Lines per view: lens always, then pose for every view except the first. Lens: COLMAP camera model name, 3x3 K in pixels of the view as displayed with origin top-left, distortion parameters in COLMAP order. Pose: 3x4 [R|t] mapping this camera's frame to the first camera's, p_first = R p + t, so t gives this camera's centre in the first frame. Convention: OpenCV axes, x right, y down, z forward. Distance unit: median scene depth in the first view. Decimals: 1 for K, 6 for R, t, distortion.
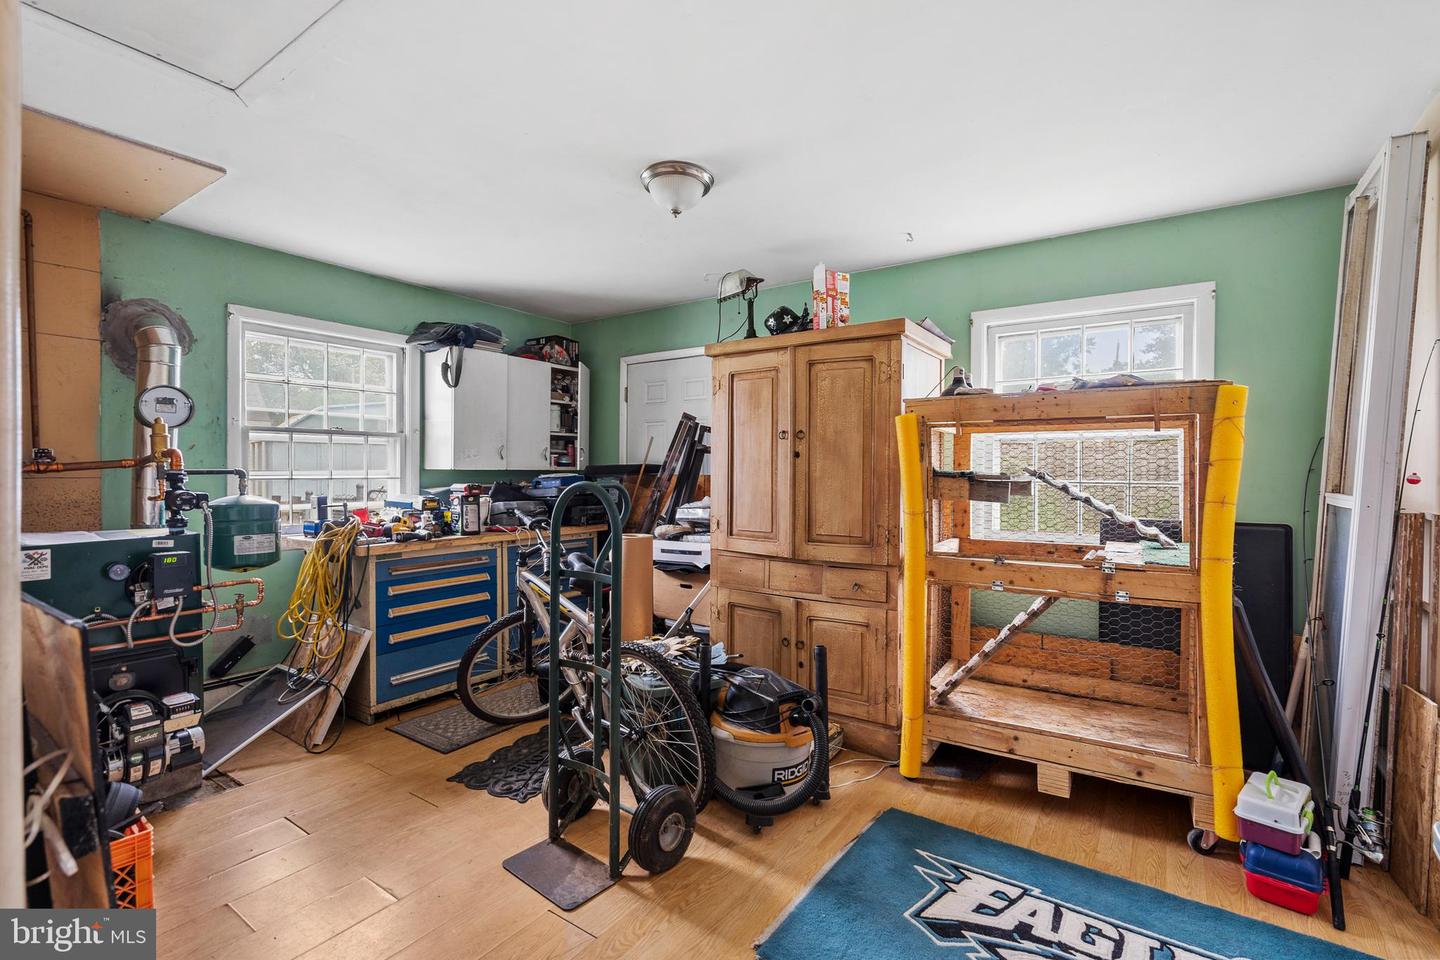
lens RADIAL K [[654.5, 0, 731.3], [0, 654.5, 485.9], [0, 0, 1]] dist [-0.005324, 0.000233]
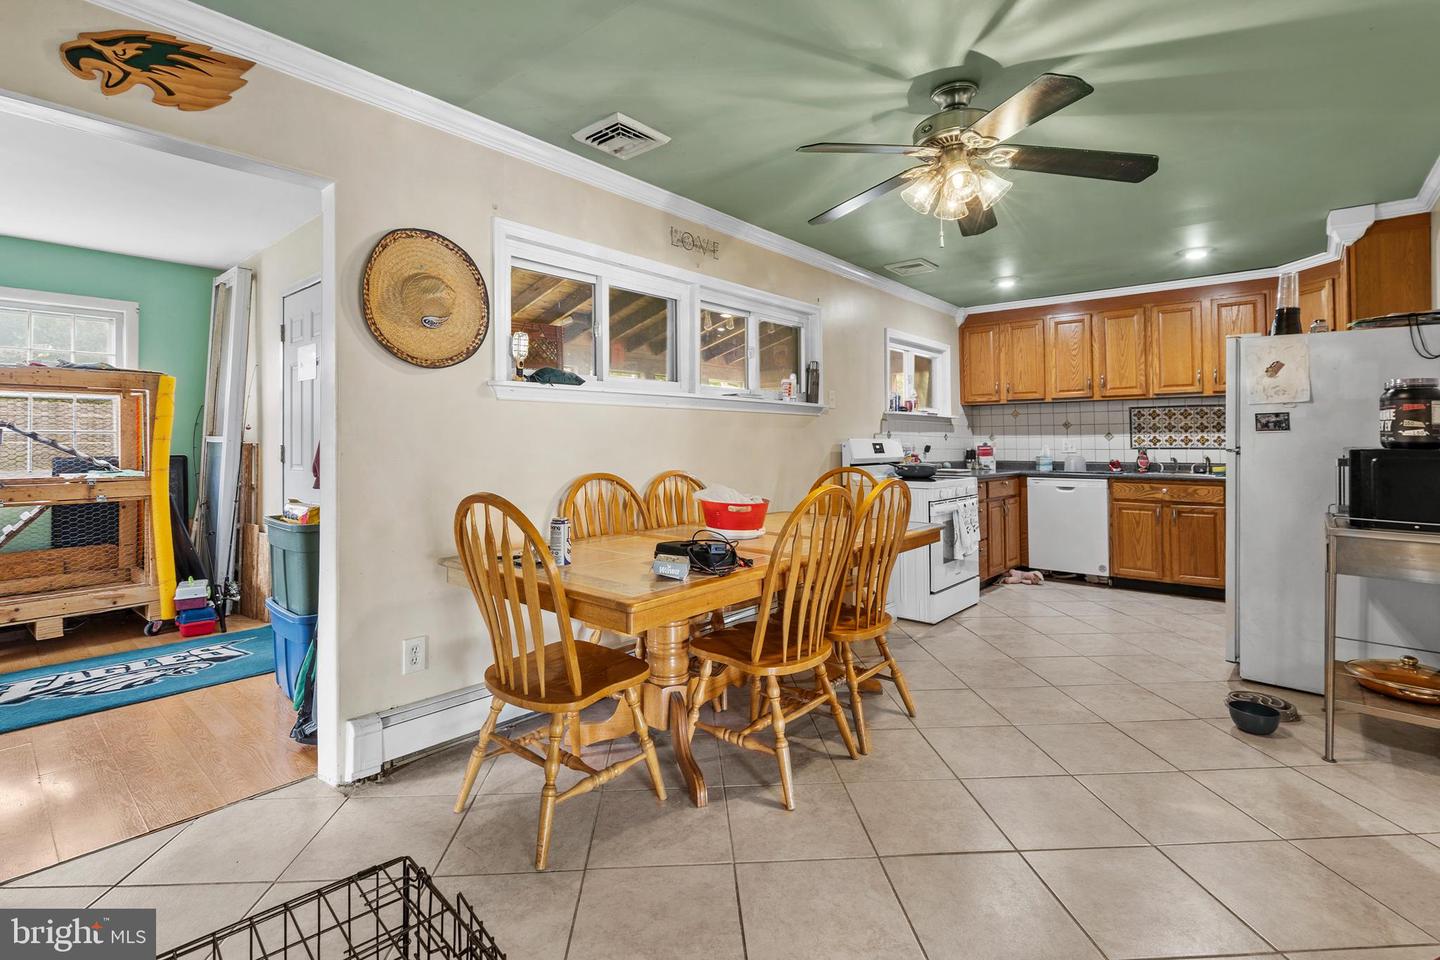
lens RADIAL K [[683.1, 0, 714.1], [0, 683.1, 423.2], [0, 0, 1]] dist [-0.003681, -0.000441]
pose [[0.141072, 0.016131, 0.989868, -0.891241], [0.021100, 0.999591, -0.019296, 0.047385], [-0.989774, 0.023608, 0.140674, -0.777056]]
